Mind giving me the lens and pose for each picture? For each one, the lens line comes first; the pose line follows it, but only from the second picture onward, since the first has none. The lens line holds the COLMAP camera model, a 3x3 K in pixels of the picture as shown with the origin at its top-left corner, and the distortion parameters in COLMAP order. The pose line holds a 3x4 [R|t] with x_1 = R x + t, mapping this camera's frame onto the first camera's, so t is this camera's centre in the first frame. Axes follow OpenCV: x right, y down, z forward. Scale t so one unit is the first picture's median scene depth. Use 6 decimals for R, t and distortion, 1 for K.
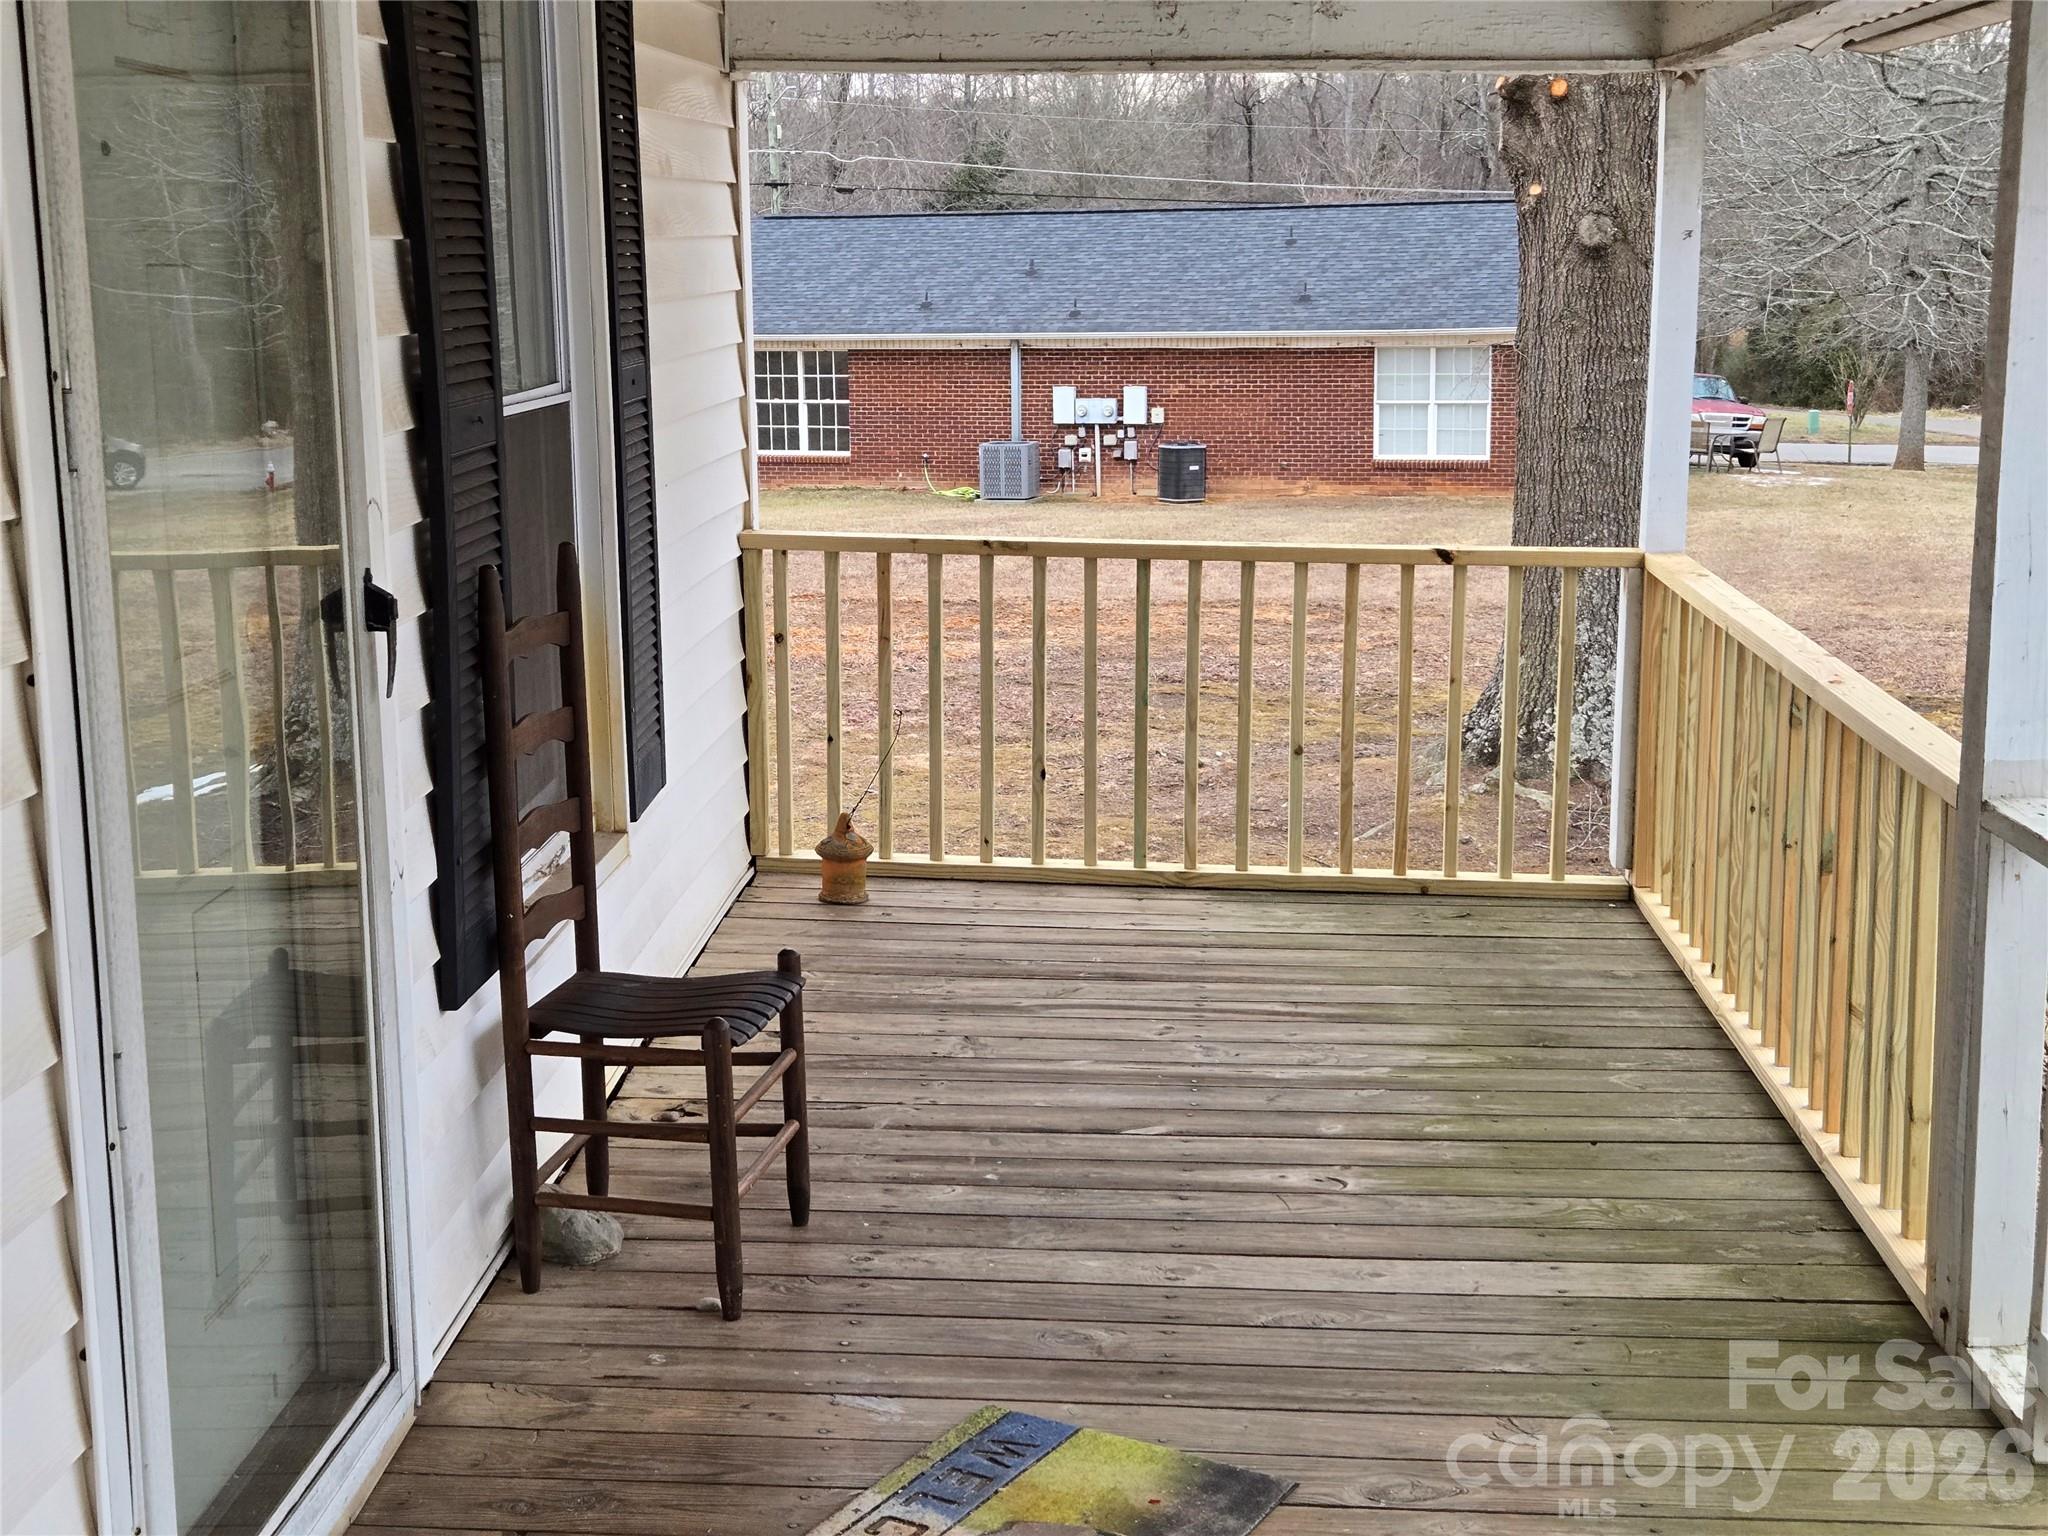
lens RADIAL K [[2744.0, 0, 958.1], [0, 2744.0, 760.6], [0, 0, 1]] dist [0.146156, -0.261143]
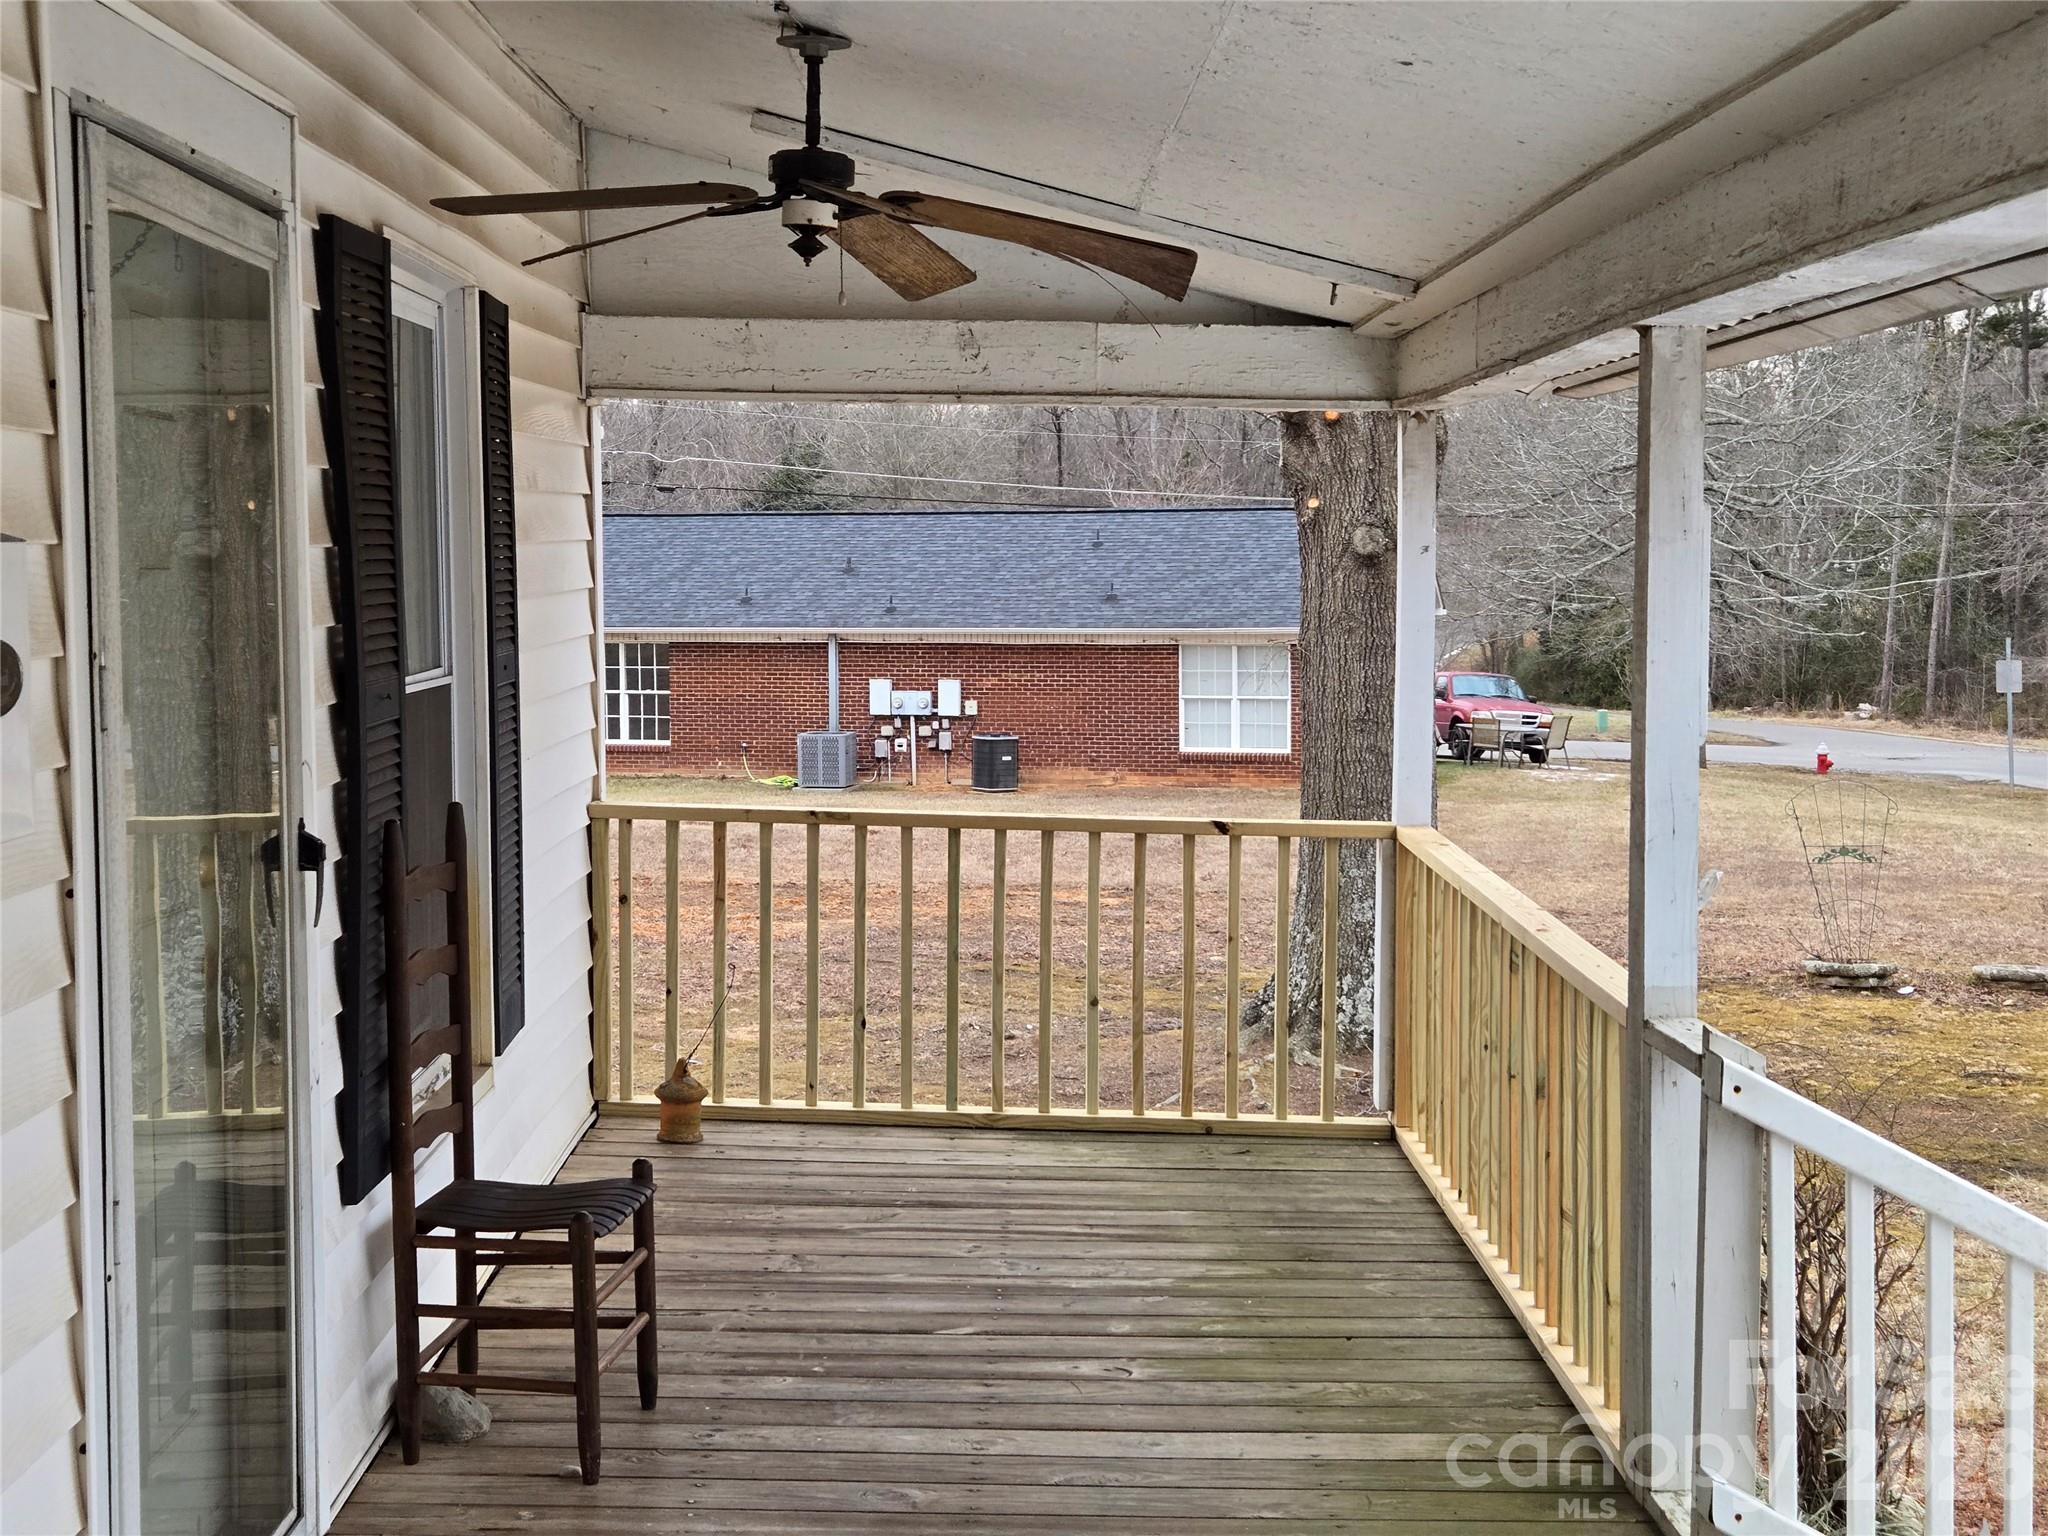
lens RADIAL K [[2744.0, 0, 958.1], [0, 2744.0, 760.6], [0, 0, 1]] dist [0.146156, -0.261143]
pose [[0.997762, 0.004203, 0.066729, -0.005739], [0.002865, 0.994419, -0.105468, 0.018398], [-0.066800, 0.105423, 0.992181, -0.117512]]
